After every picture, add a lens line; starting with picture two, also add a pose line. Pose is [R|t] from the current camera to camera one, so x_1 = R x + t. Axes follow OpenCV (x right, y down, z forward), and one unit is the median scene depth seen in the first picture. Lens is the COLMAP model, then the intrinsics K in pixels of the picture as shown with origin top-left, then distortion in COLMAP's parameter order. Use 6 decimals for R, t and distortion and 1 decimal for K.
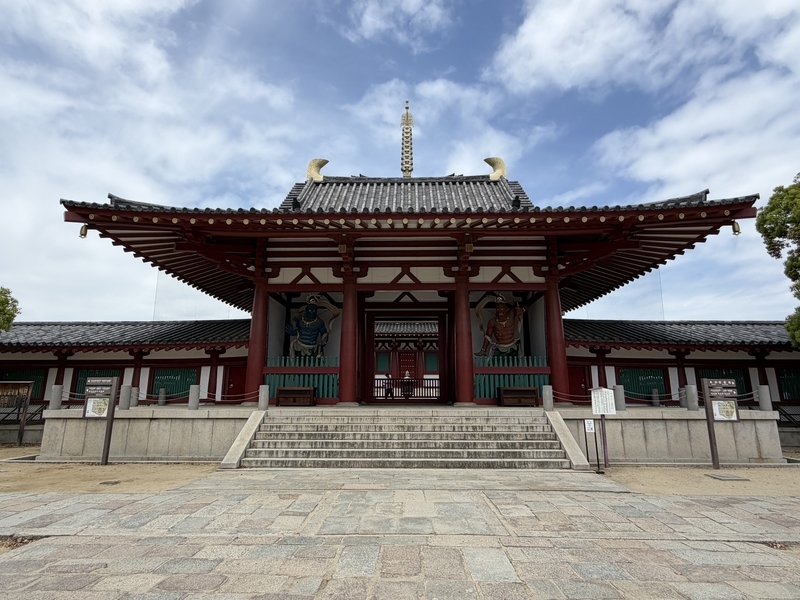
lens RADIAL K [[440.7, 0, 397.6], [0, 440.7, 302.4], [0, 0, 1]] dist [0.000220, 0.008392]
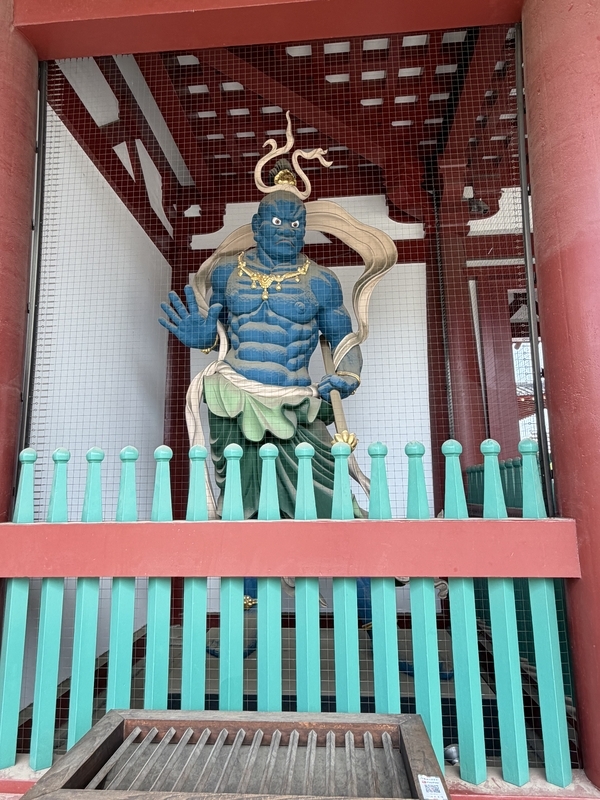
lens RADIAL K [[518.3, 0, 294.0], [0, 518.3, 404.2], [0, 0, 1]] dist [-0.006131, 0.001841]
pose [[0.997582, -0.026653, -0.064181, -0.192747], [0.029591, 0.998537, 0.045259, 0.101131], [0.062881, -0.047049, 0.996911, 0.823916]]
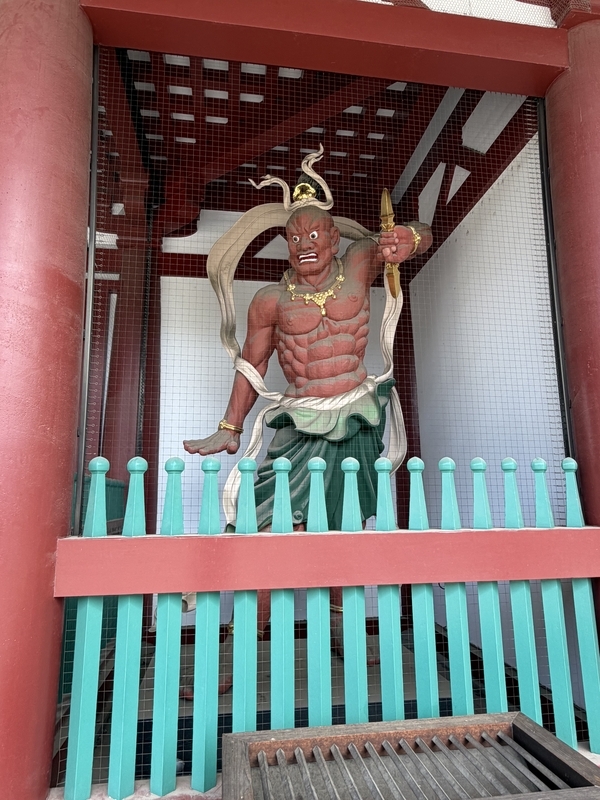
lens RADIAL K [[518.3, 0, 303.0], [0, 518.3, 414.1], [0, 0, 1]] dist [-0.006131, 0.001841]
pose [[0.985443, 0.016020, 0.169247, 0.205720], [-0.022918, 0.998981, 0.038881, 0.099165], [-0.168452, -0.042194, 0.984806, 0.811947]]
